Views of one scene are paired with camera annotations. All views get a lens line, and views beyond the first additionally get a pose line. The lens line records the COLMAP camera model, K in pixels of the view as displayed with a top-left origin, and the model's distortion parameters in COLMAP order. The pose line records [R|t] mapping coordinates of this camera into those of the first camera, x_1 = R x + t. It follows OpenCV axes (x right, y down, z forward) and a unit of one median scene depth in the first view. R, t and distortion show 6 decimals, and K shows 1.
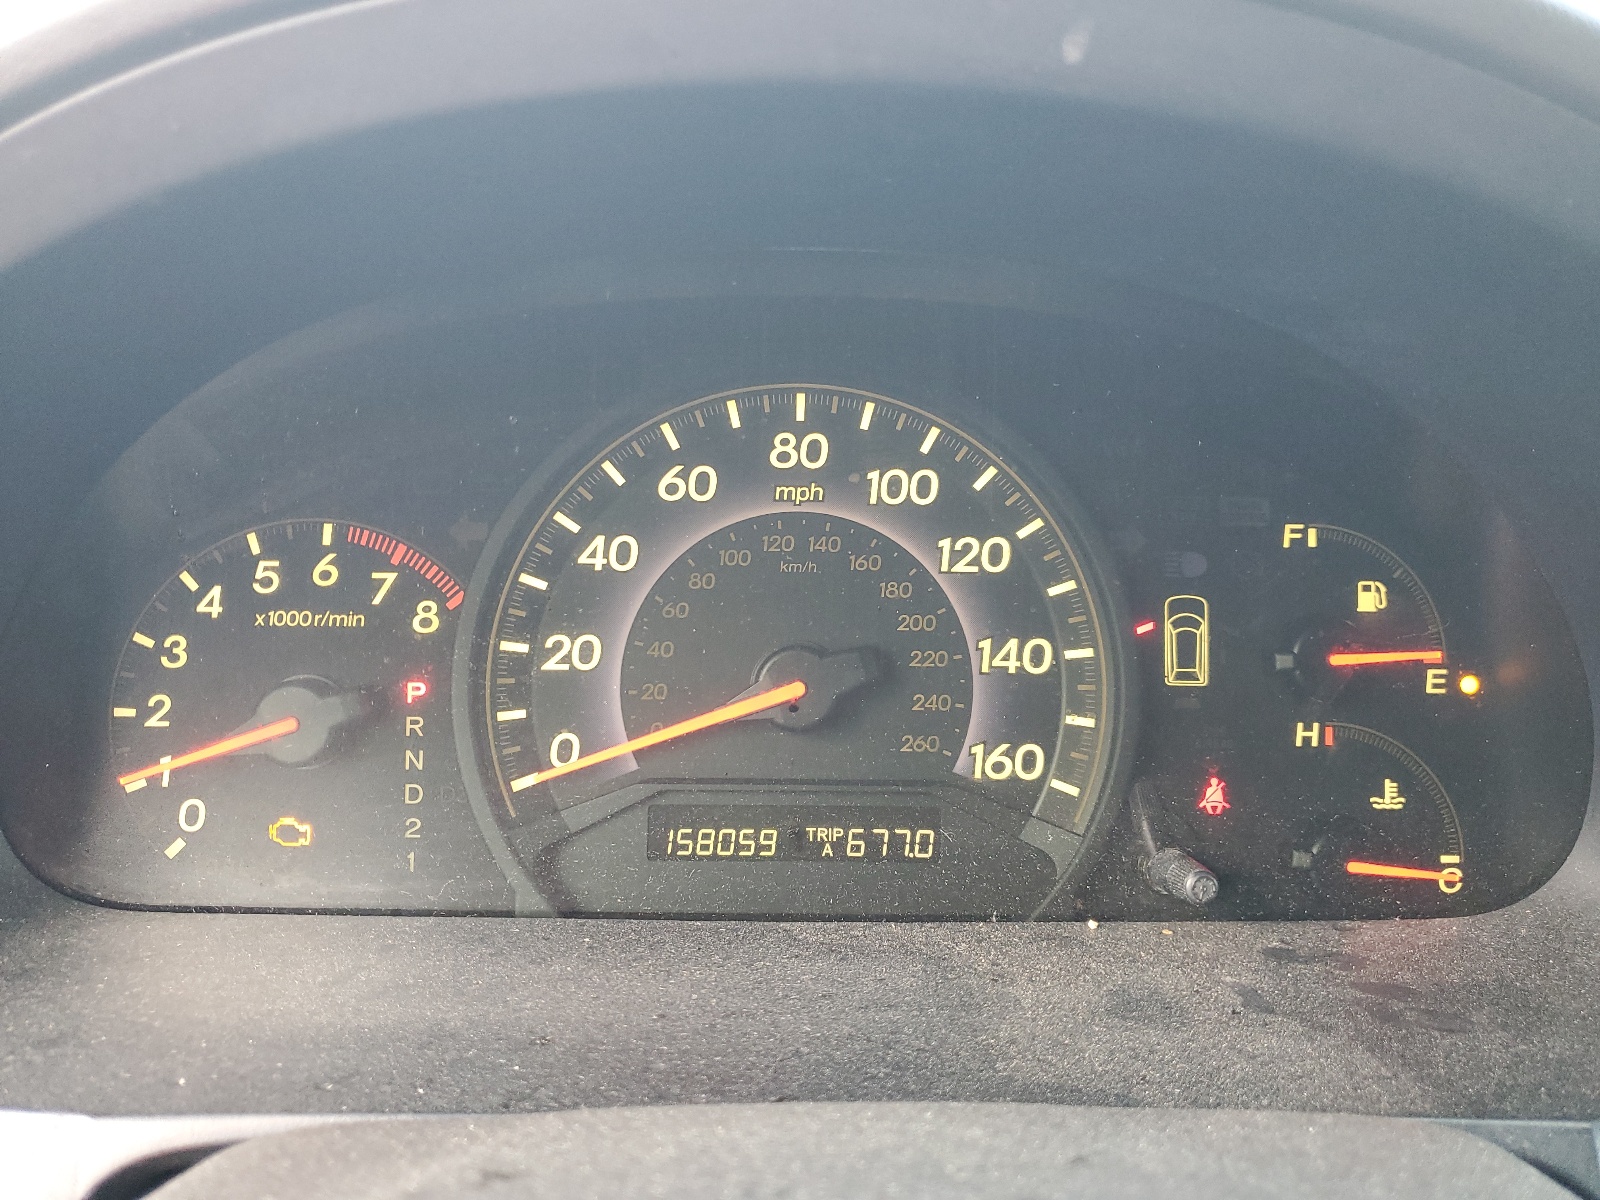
lens RADIAL K [[1224.1, 0, 799.0], [0, 1224.1, 601.1], [0, 0, 1]] dist [-0.016822, -0.003908]
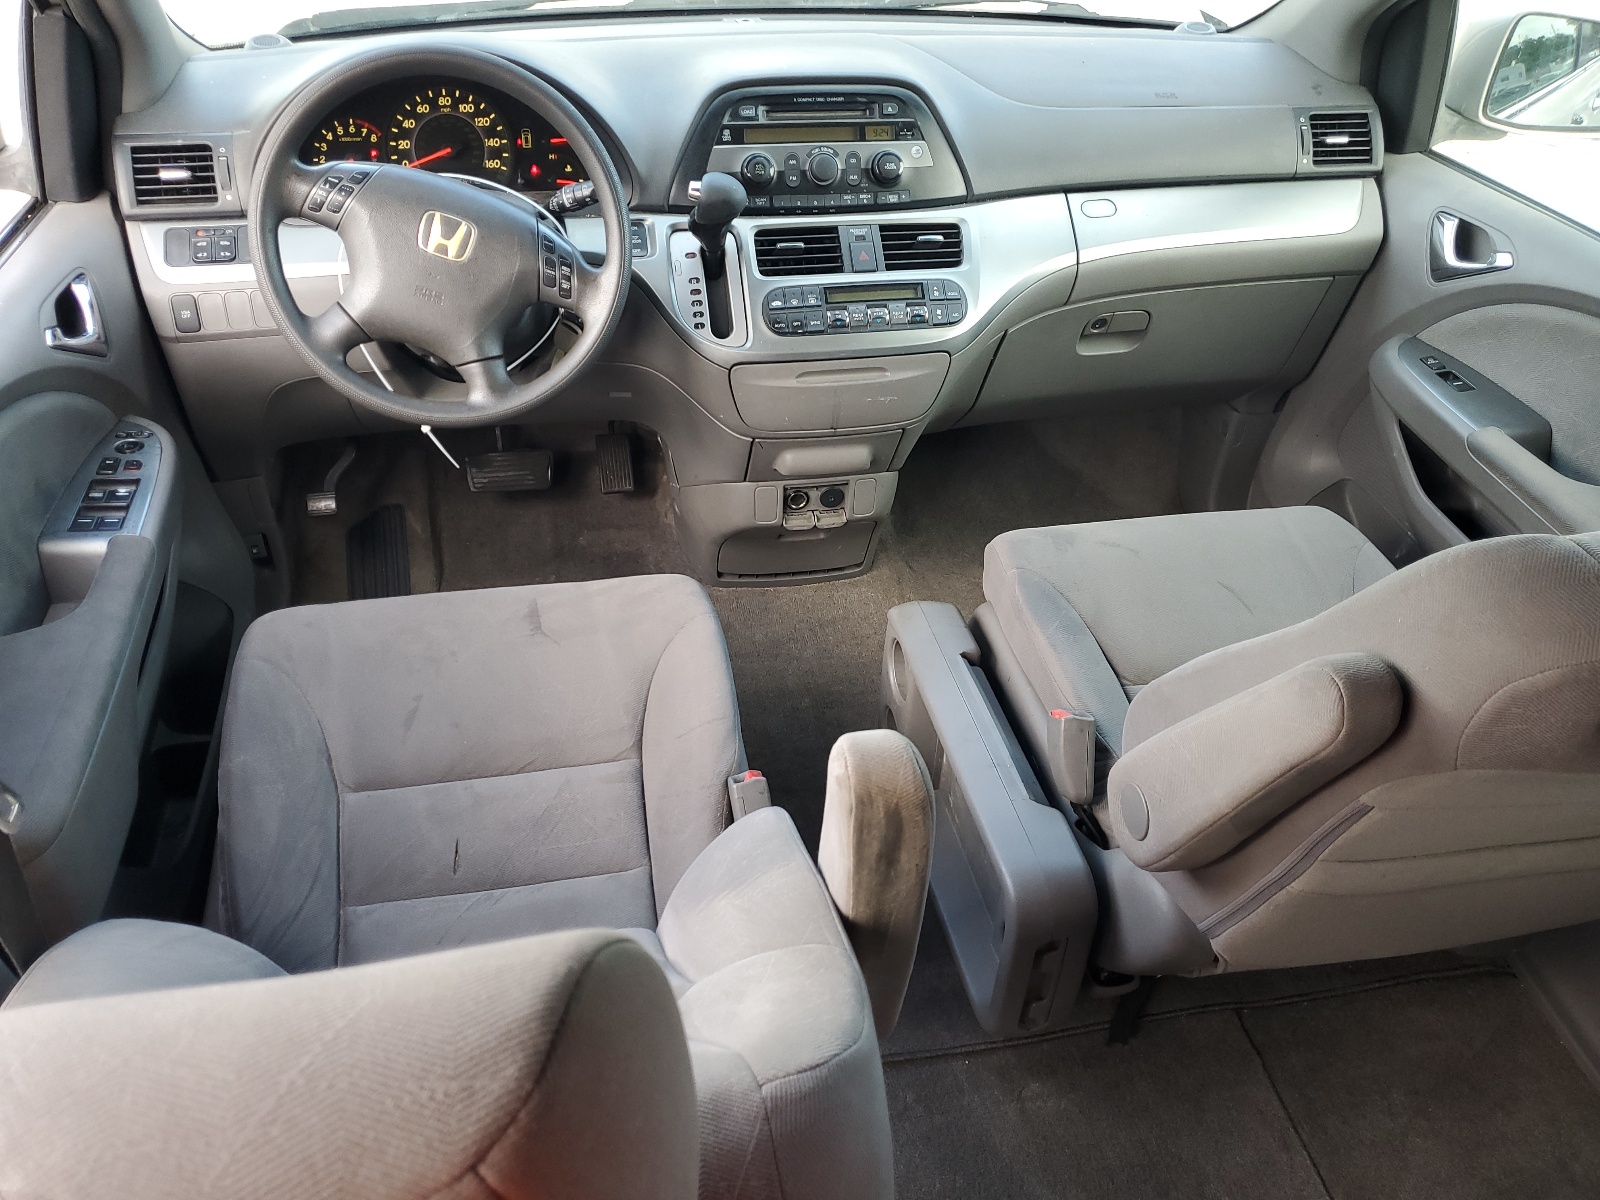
lens RADIAL K [[1224.1, 0, 801.4], [0, 1224.1, 595.3], [0, 0, 1]] dist [-0.016822, -0.003908]
pose [[0.974180, -0.102427, 0.201199, 0.217053], [0.019407, 0.925858, 0.377374, -0.104309], [-0.224935, -0.363725, 0.903940, -4.696629]]
